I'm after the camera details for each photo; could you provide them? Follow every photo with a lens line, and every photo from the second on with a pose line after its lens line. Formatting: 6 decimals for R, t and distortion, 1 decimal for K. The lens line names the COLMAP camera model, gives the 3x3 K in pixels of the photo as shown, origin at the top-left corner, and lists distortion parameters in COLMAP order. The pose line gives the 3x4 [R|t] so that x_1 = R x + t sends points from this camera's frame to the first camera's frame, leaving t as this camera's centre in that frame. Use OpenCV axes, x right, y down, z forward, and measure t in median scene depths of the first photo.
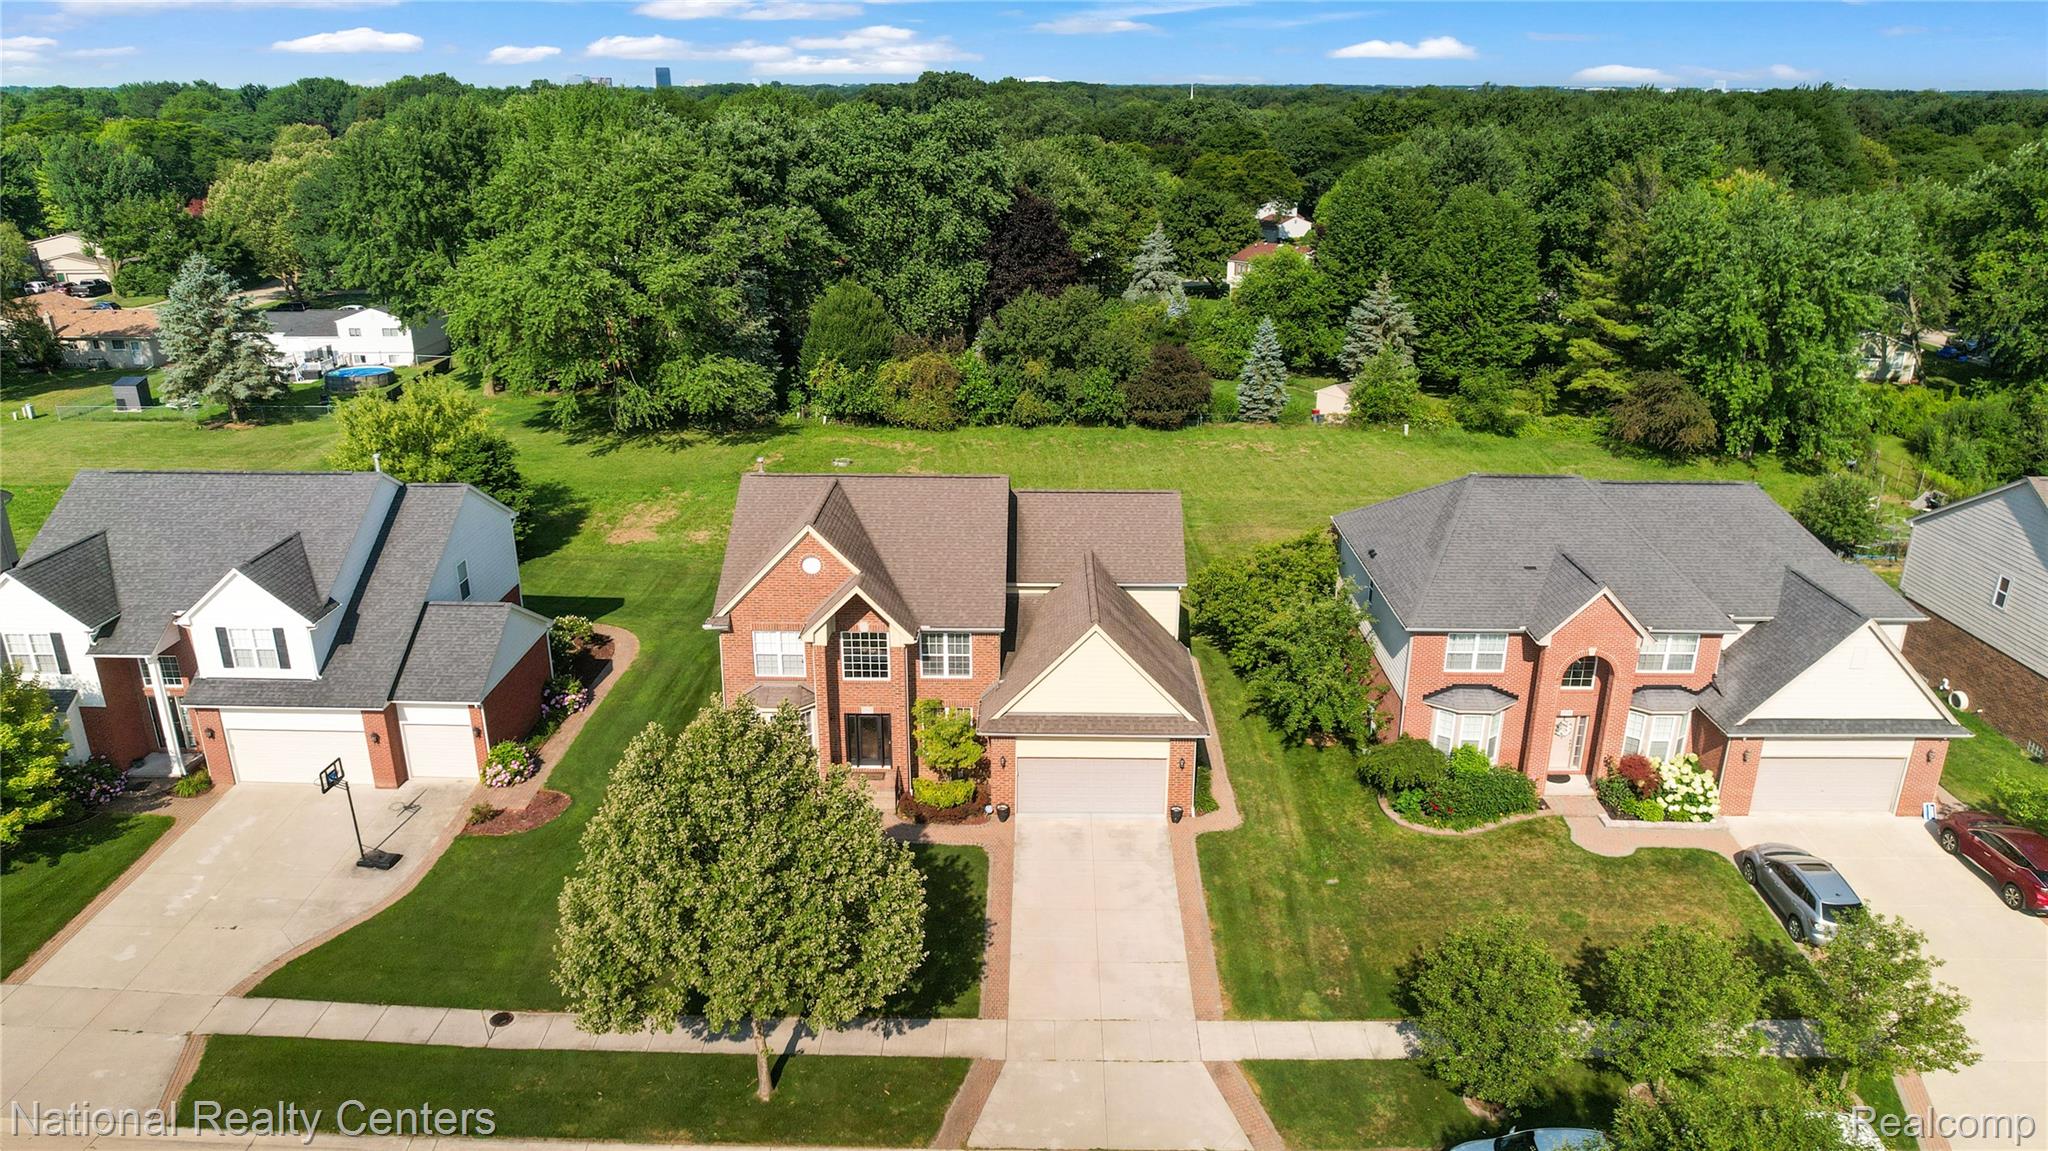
lens RADIAL K [[1362.6, 0, 1024.0], [0, 1362.6, 575.5], [0, 0, 1]] dist [-0.049215, 0.002243]
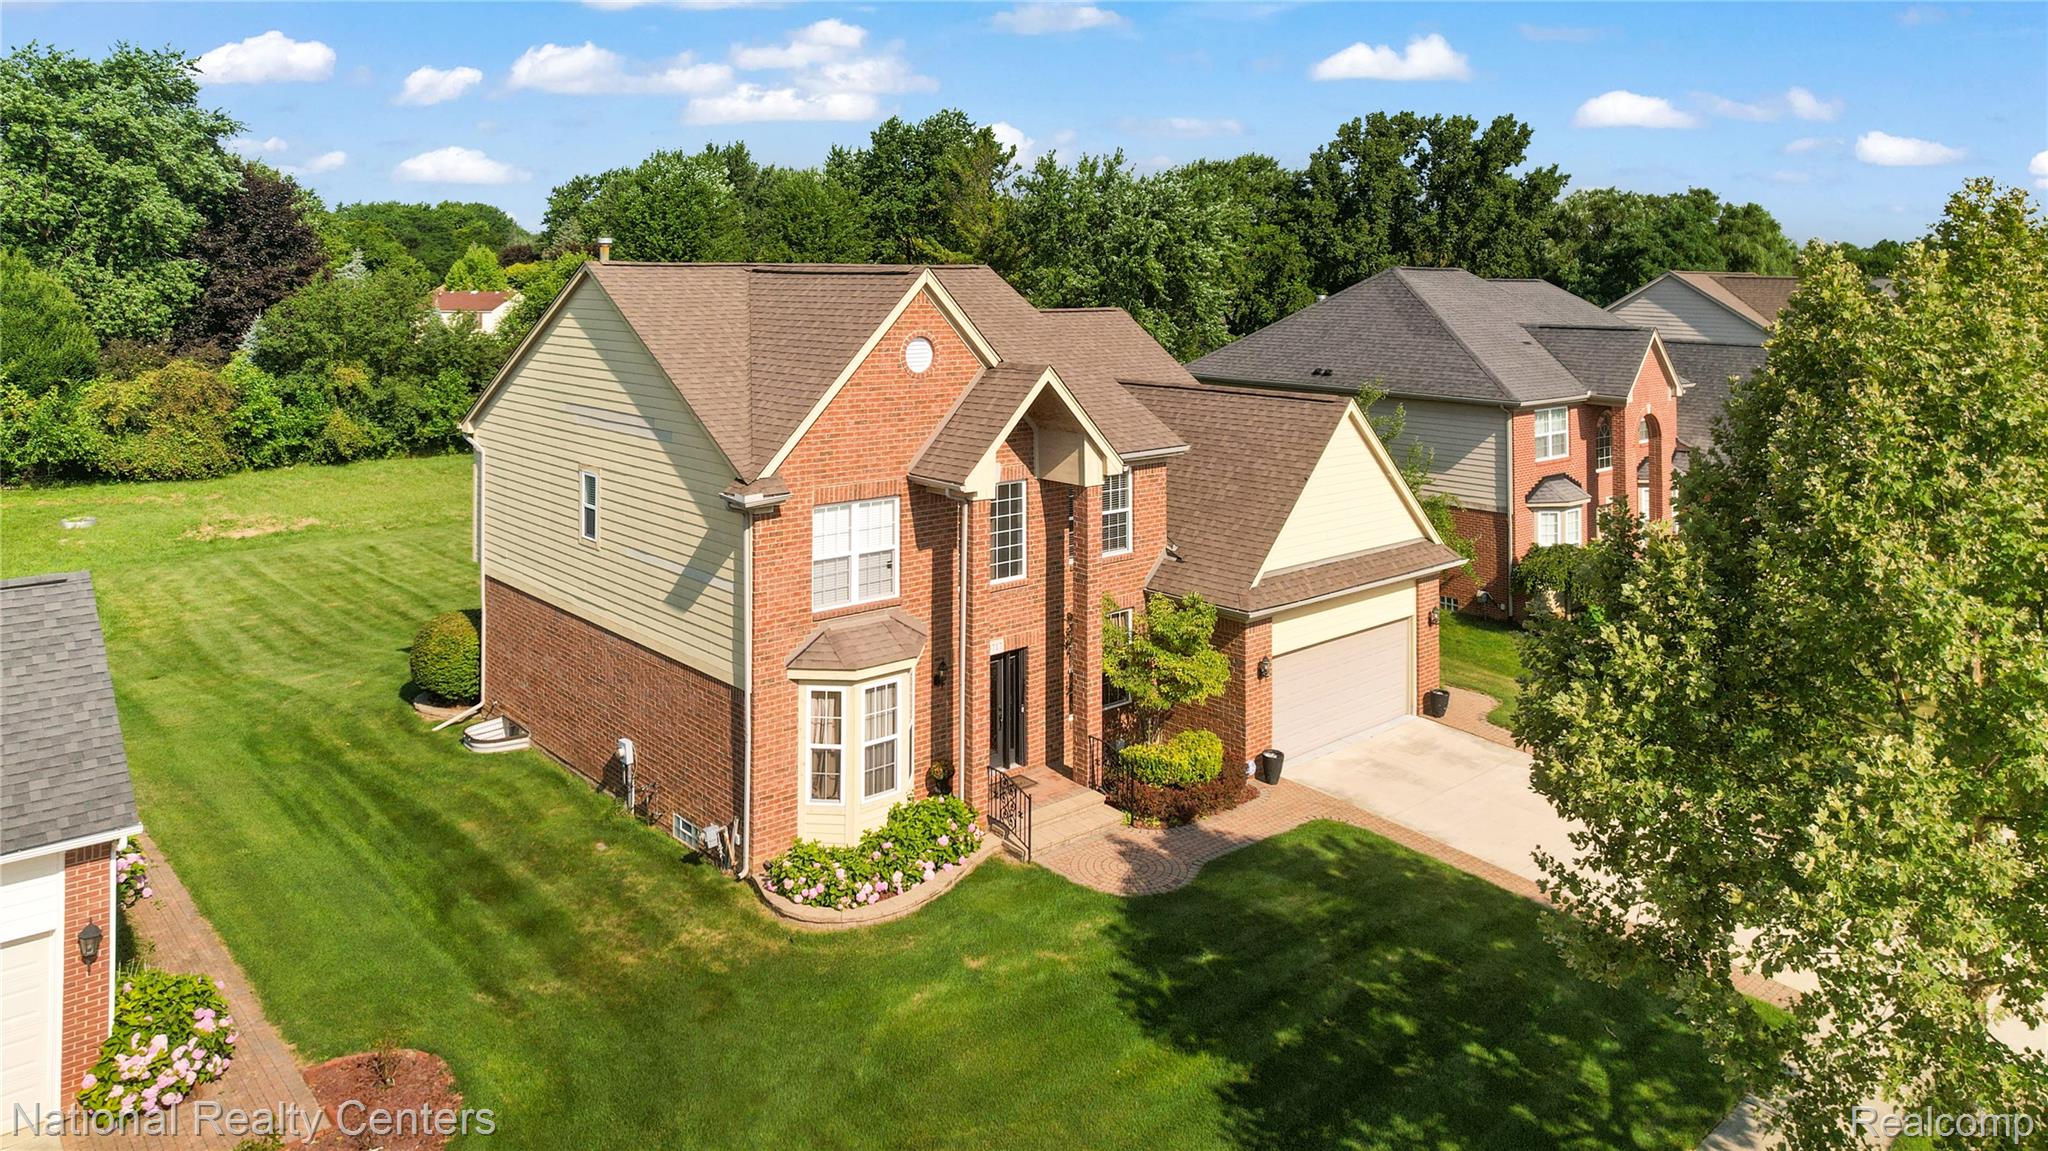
lens RADIAL K [[1385.6, 0, 1011.1], [0, 1385.6, 248.6], [0, 0, 1]] dist [-0.030824, 0.005750]
pose [[0.732589, 0.015099, 0.680504, -0.464438], [0.225098, 0.938130, -0.263141, 0.095642], [-0.642374, 0.345954, 0.683865, 0.581631]]
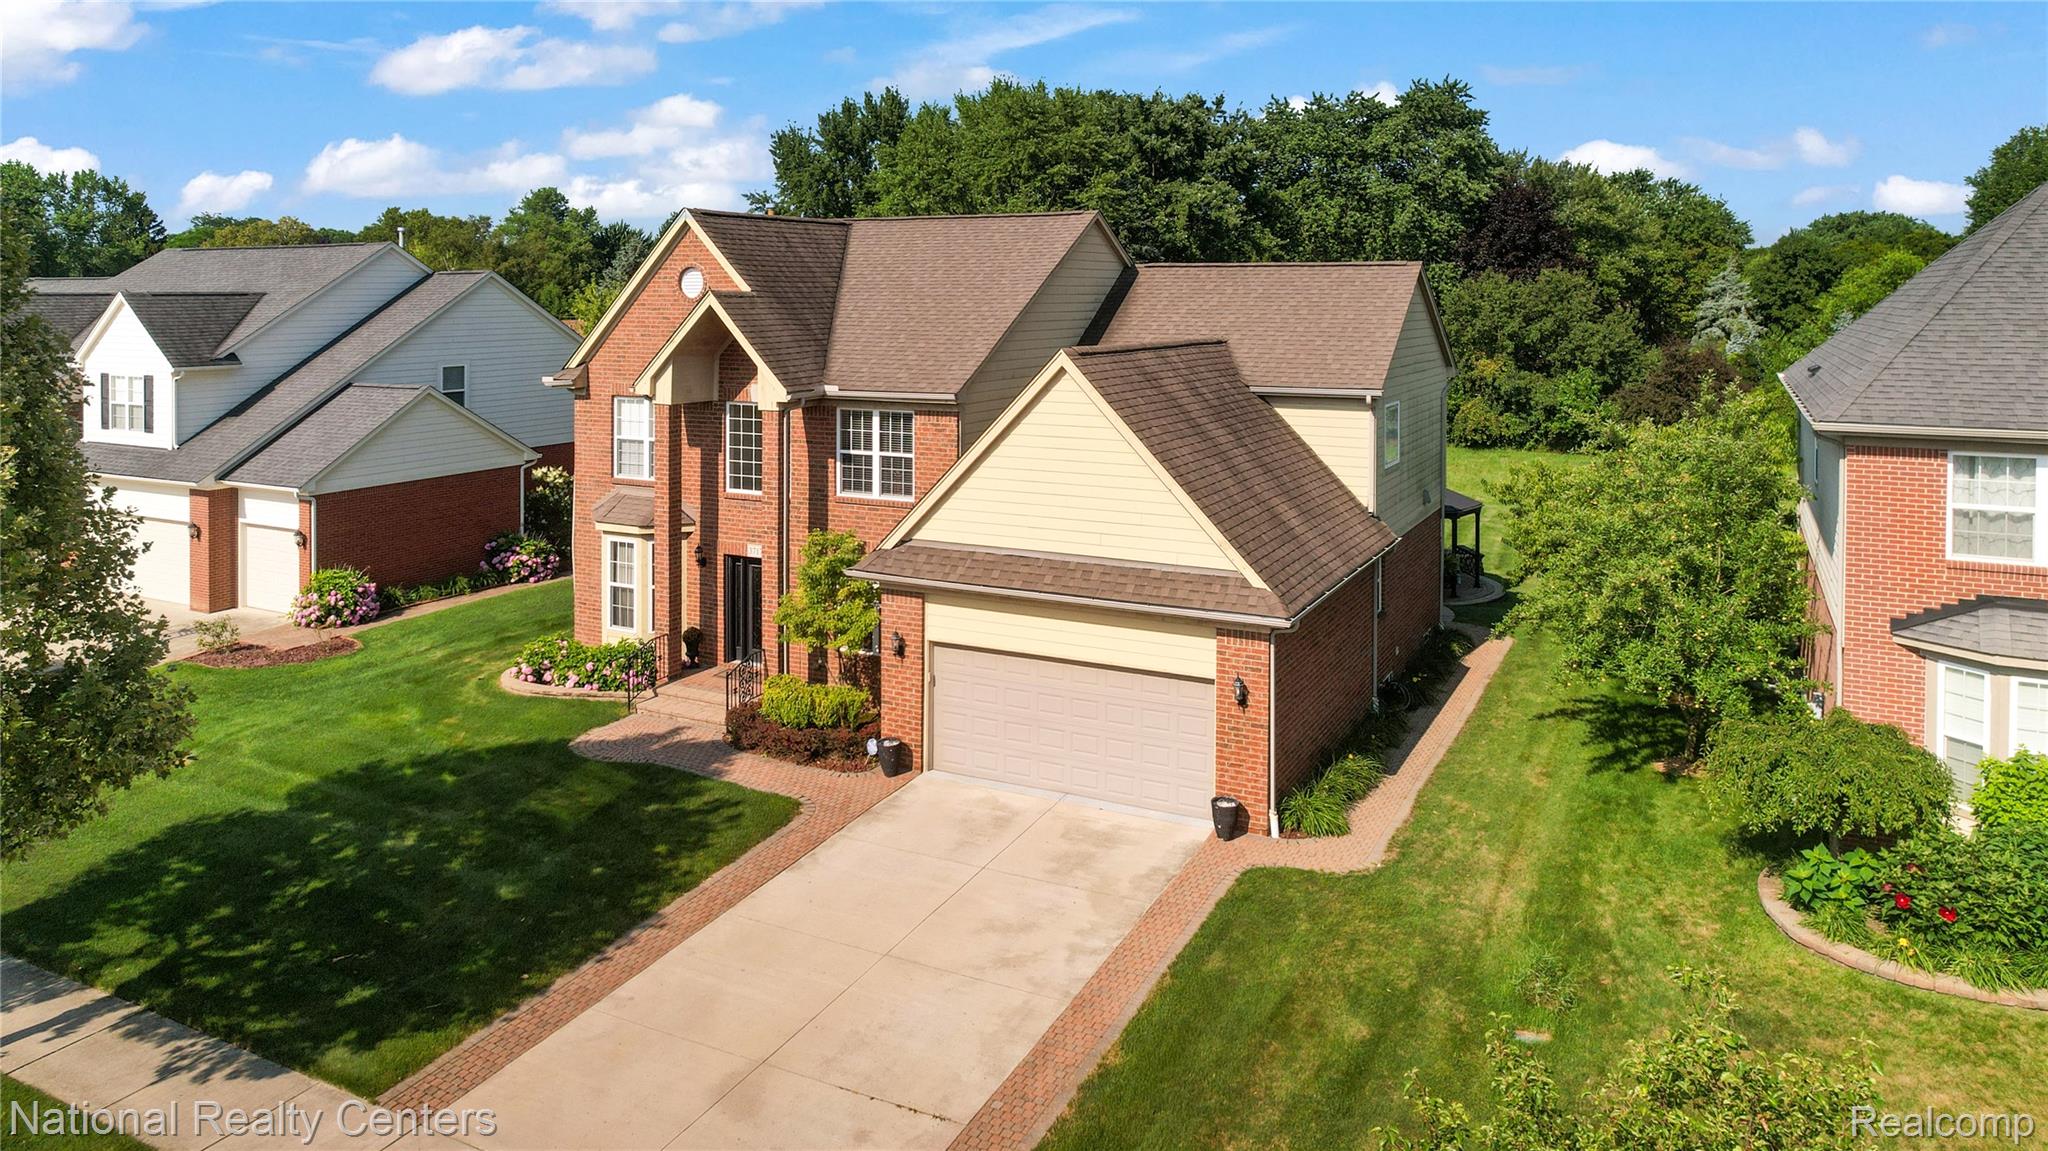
lens RADIAL K [[1373.5, 0, 1033.3], [0, 1373.5, 291.0], [0, 0, 1]] dist [-0.036893, 0.000635]
pose [[0.896706, -0.001238, -0.442626, 0.240243], [-0.149726, 0.940198, -0.305956, 0.153348], [0.416535, 0.340625, 0.842896, 0.524693]]
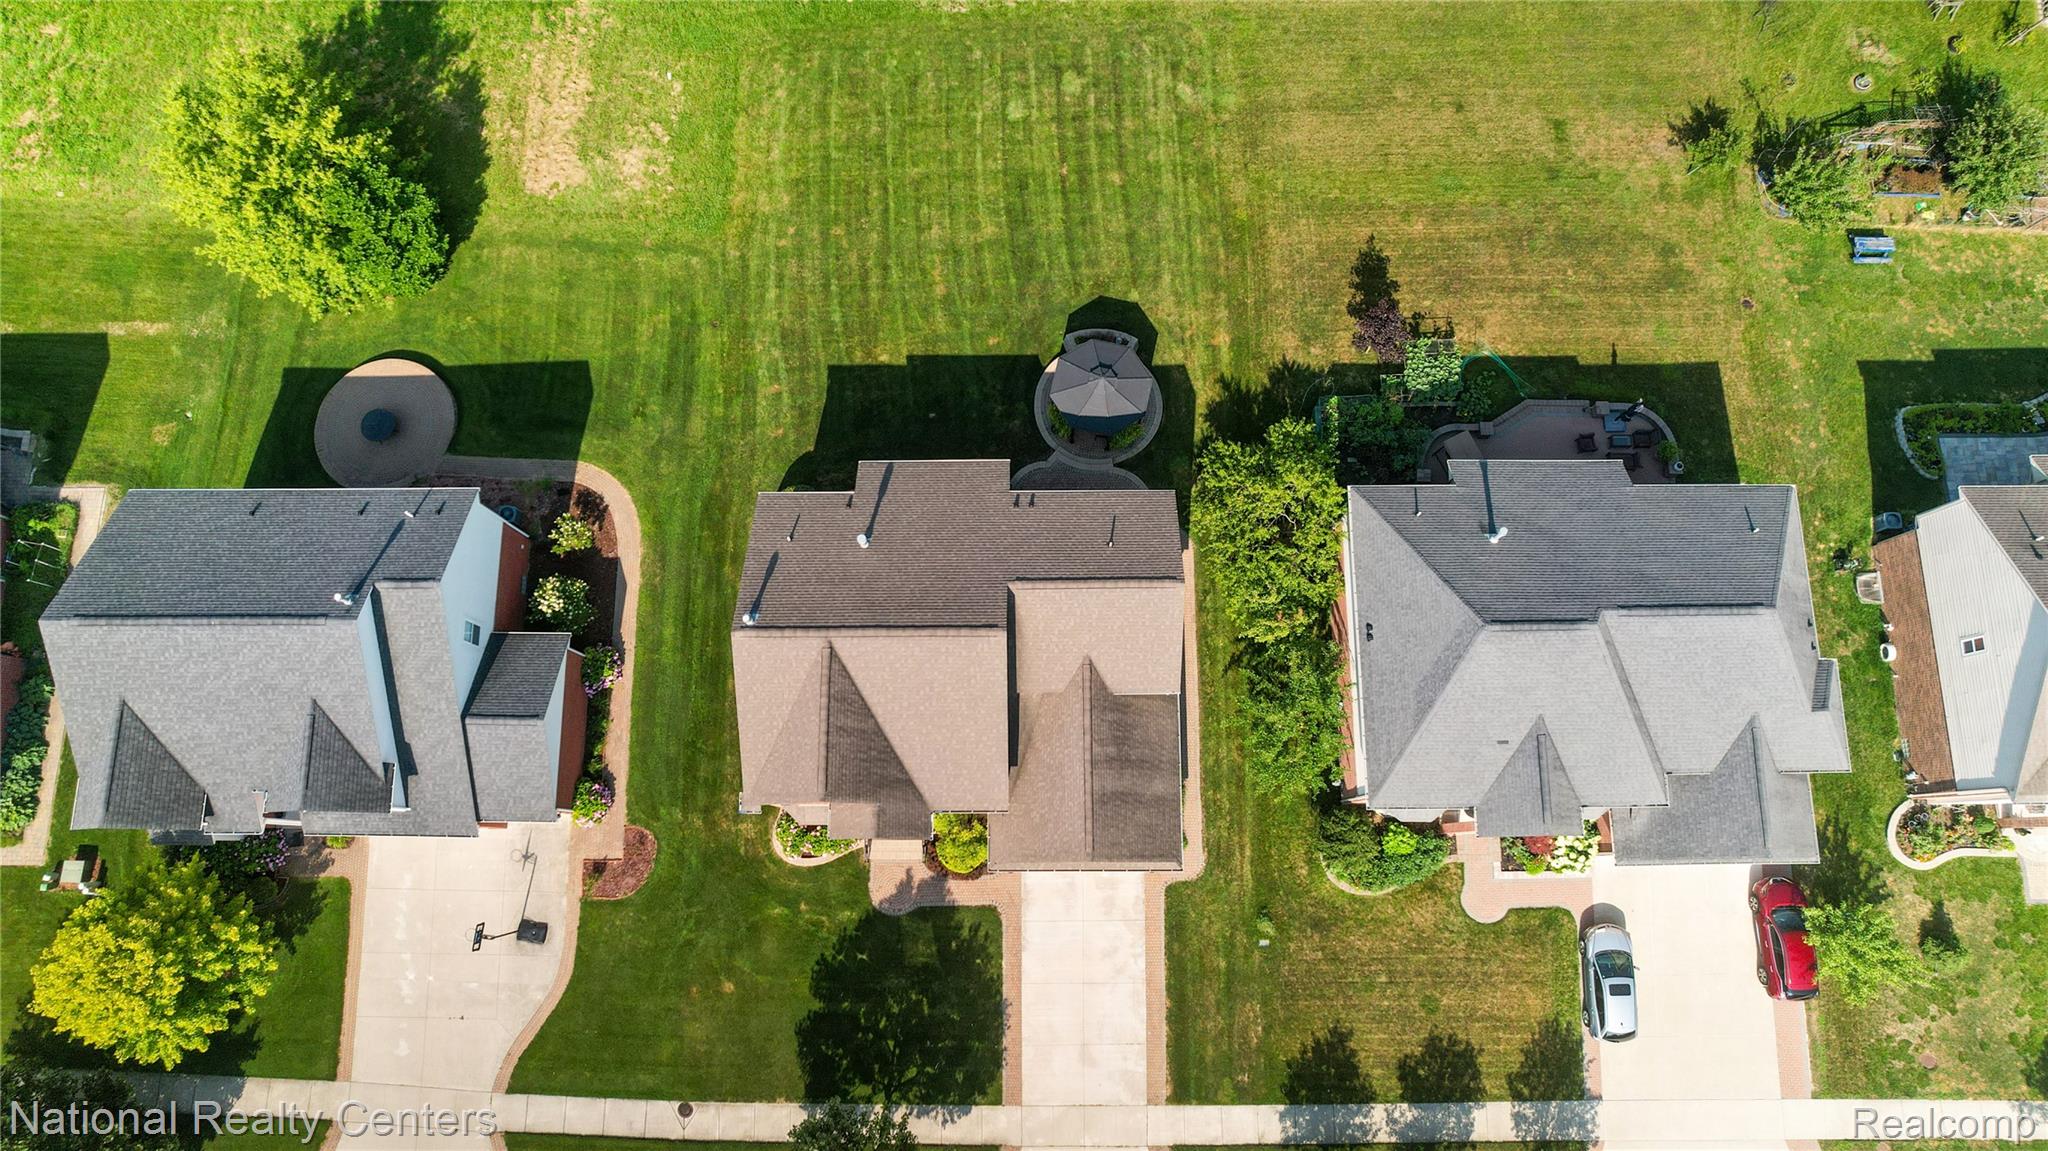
lens RADIAL K [[1298.3, 0, 1022.3], [0, 1298.3, 601.3], [0, 0, 1]] dist [-0.066001, 0.000732]
pose [[0.999765, -0.020734, -0.006270, 0.006534], [0.016178, 0.522245, 0.852642, -0.917592], [-0.014404, -0.852544, 0.522457, 0.568572]]
